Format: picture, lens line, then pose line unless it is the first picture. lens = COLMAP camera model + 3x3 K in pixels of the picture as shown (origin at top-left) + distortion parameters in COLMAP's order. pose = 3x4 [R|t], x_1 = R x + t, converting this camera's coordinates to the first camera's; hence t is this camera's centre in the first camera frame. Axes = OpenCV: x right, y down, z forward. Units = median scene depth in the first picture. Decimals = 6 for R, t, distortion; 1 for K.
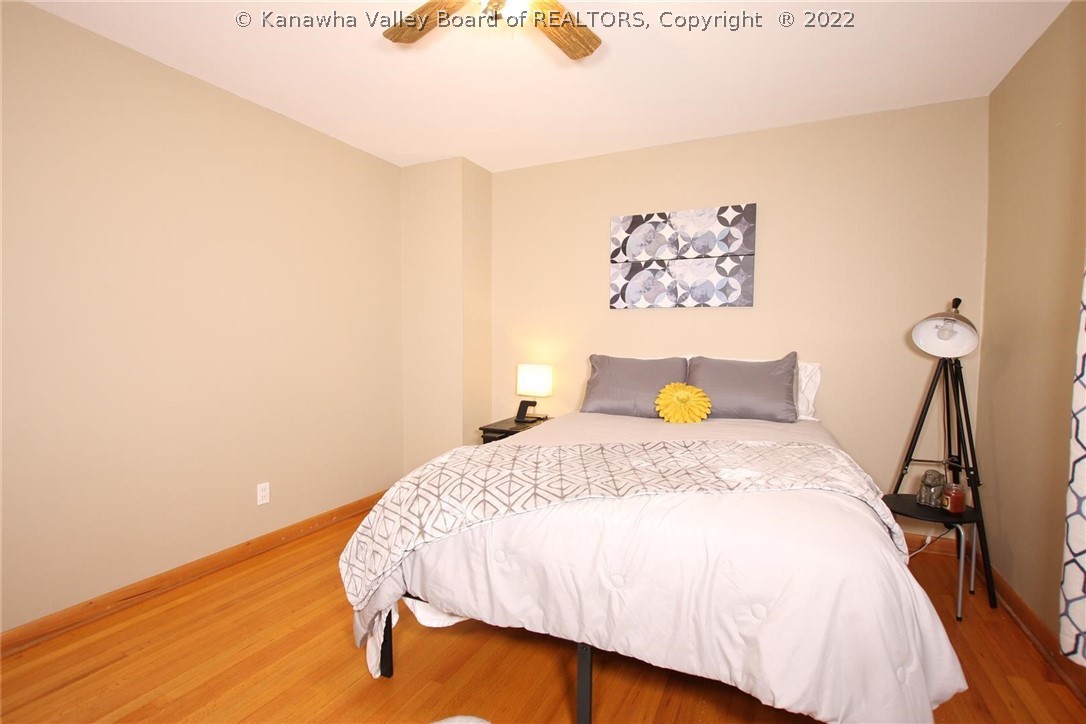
lens RADIAL K [[510.7, 0, 543.0], [0, 510.7, 352.0], [0, 0, 1]] dist [0.000573, 0.000113]
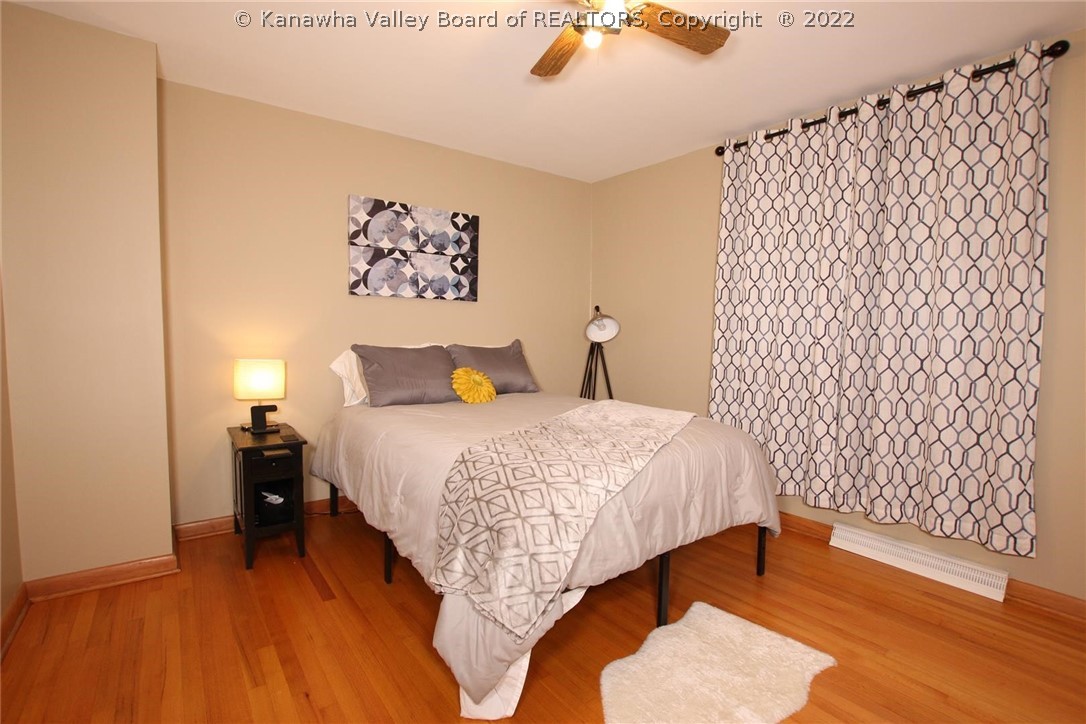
lens RADIAL K [[508.2, 0, 543.0], [0, 508.2, 362.0], [0, 0, 1]] dist [-0.000729, -0.000038]
pose [[0.460322, -0.058618, 0.885815, -0.562580], [0.007975, 0.998050, 0.061901, -0.018039], [-0.887716, -0.021430, 0.459892, 0.282957]]
